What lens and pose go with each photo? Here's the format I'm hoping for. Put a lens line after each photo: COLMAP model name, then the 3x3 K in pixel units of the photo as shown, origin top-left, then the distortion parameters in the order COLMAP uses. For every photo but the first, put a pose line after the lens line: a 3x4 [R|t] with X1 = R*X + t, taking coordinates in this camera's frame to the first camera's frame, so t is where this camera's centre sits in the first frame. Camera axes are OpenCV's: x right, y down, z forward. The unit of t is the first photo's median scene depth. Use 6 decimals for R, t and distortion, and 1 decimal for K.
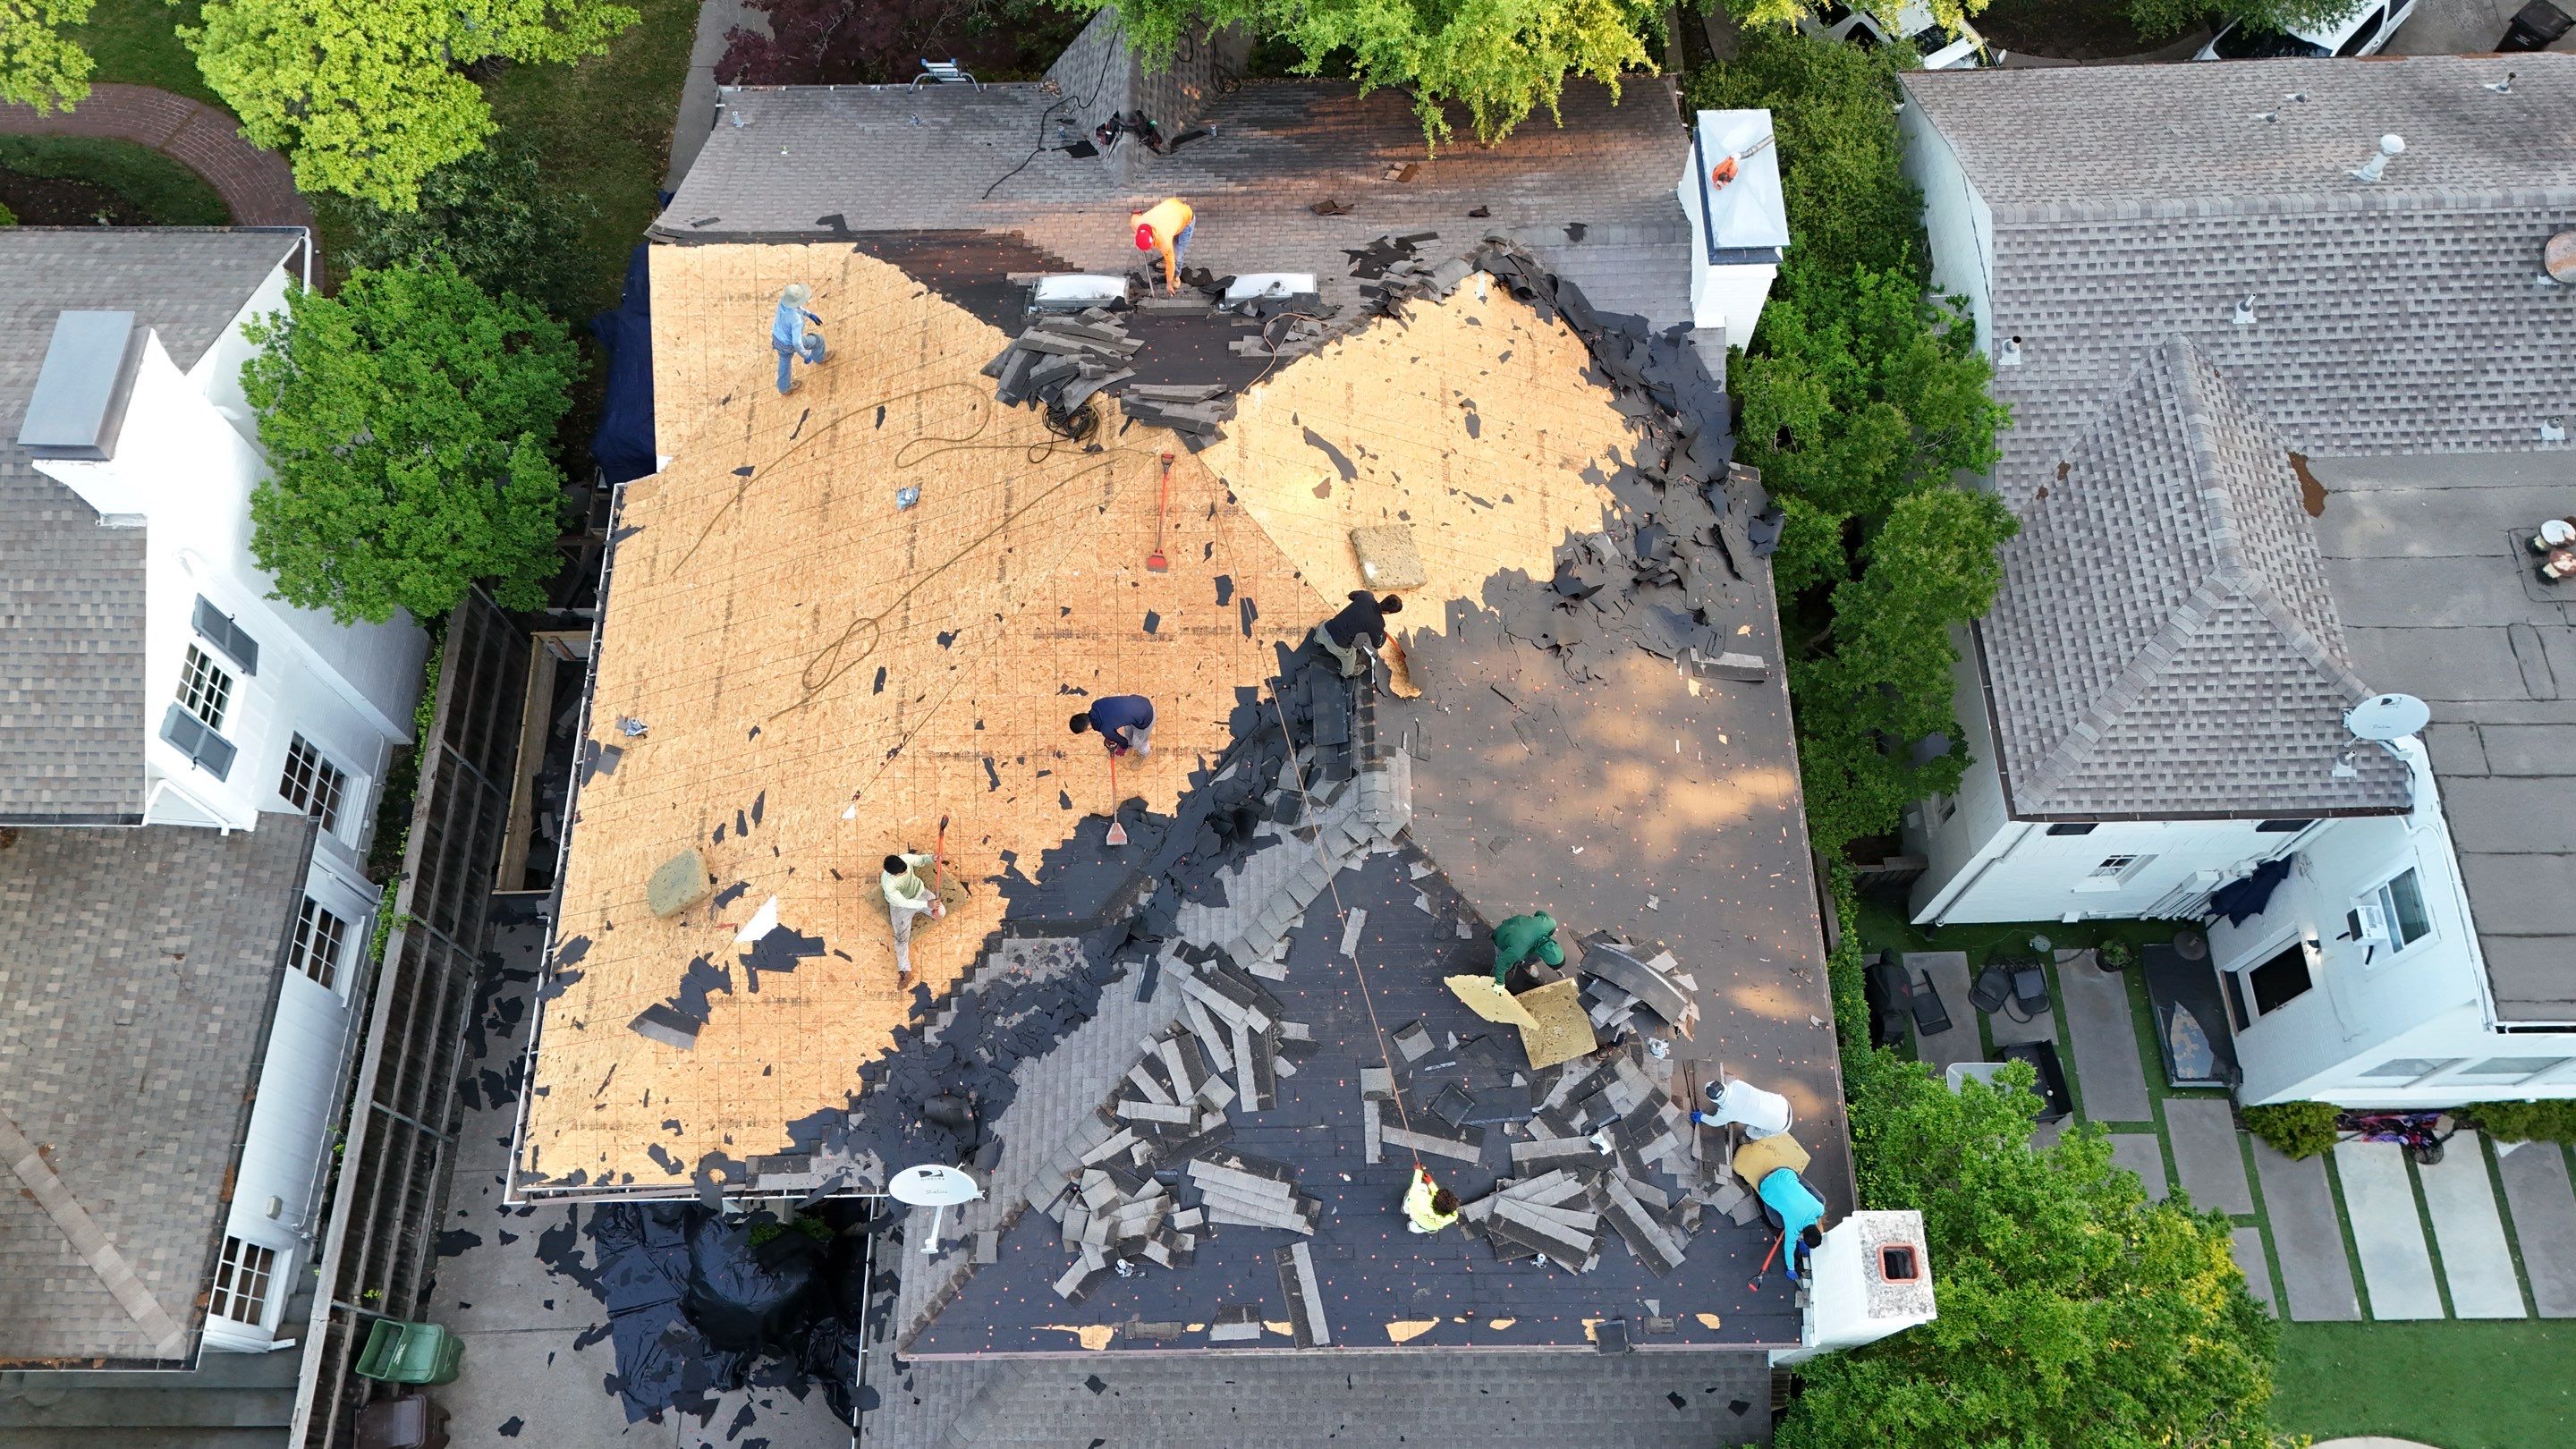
lens RADIAL K [[1913.7, 0, 1288.0], [0, 1913.7, 724.5], [0, 0, 1]] dist [0.099968, -0.077492]
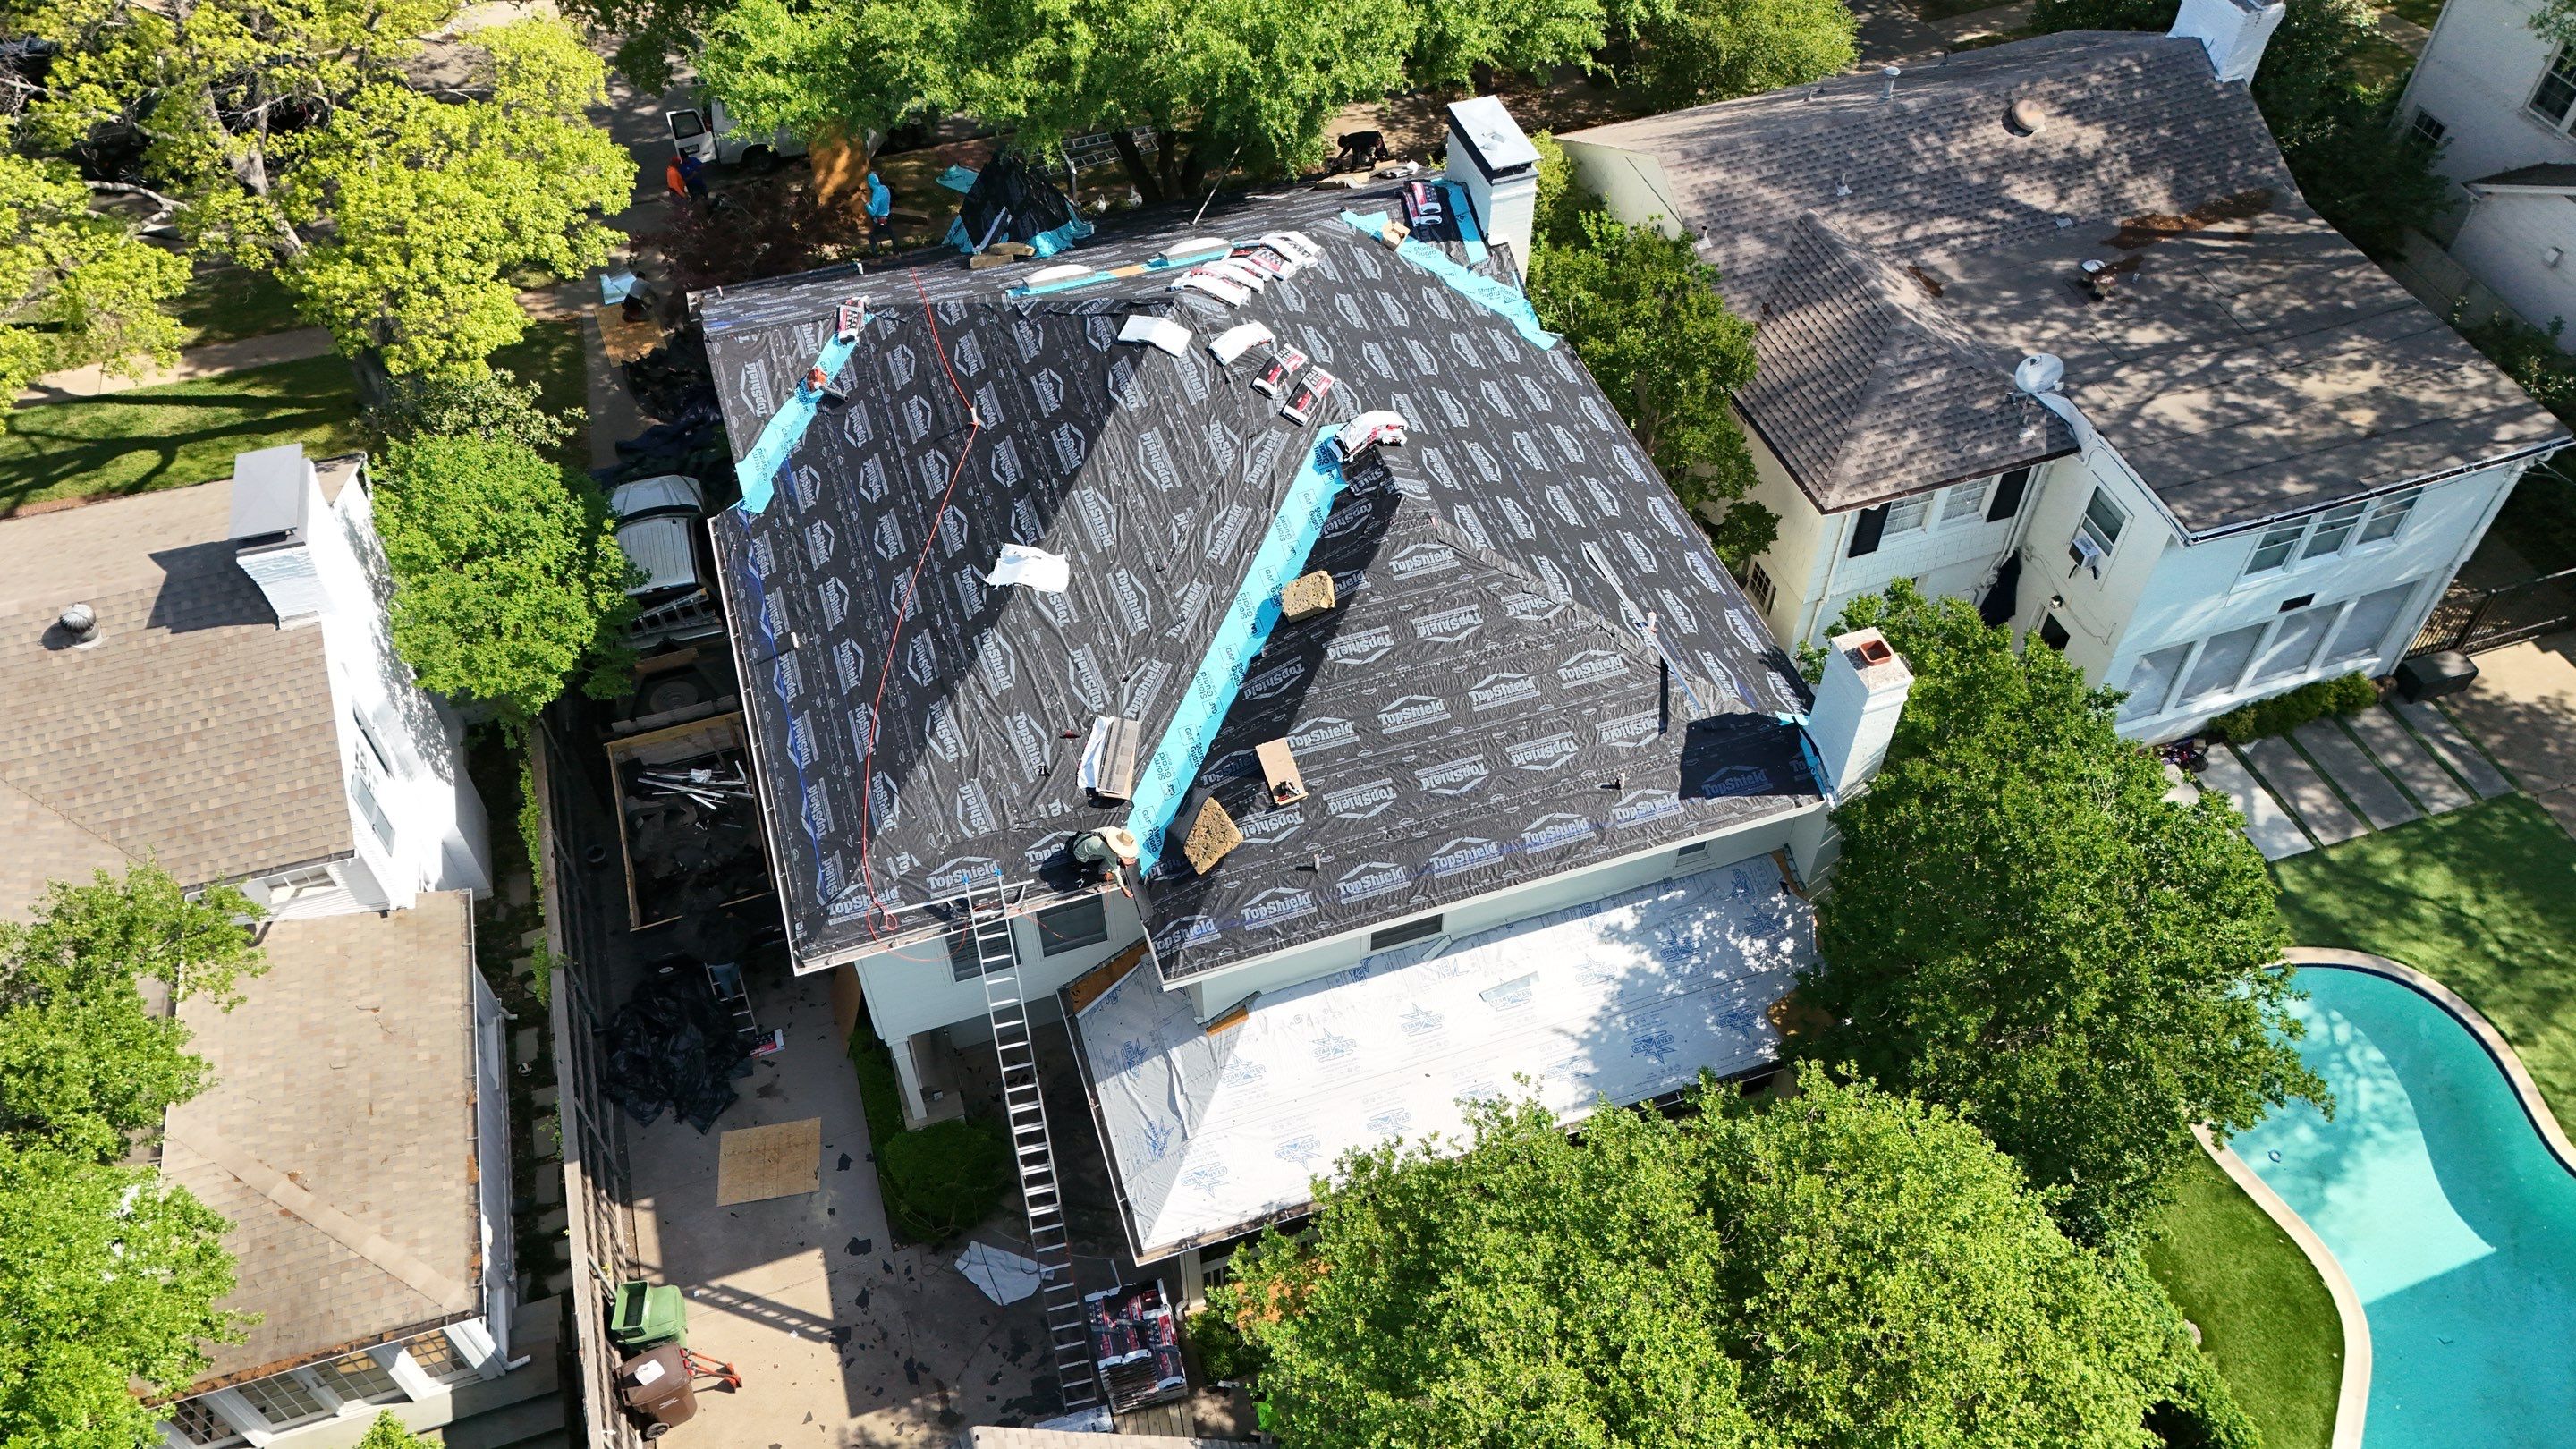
lens RADIAL K [[1913.7, 0, 1288.0], [0, 1913.7, 724.5], [0, 0, 1]] dist [0.099968, -0.077492]
pose [[0.954851, -0.223882, 0.195284, -0.266205], [0.271326, 0.924914, -0.266300, 0.426377], [-0.121002, 0.307263, 0.943900, -0.162589]]
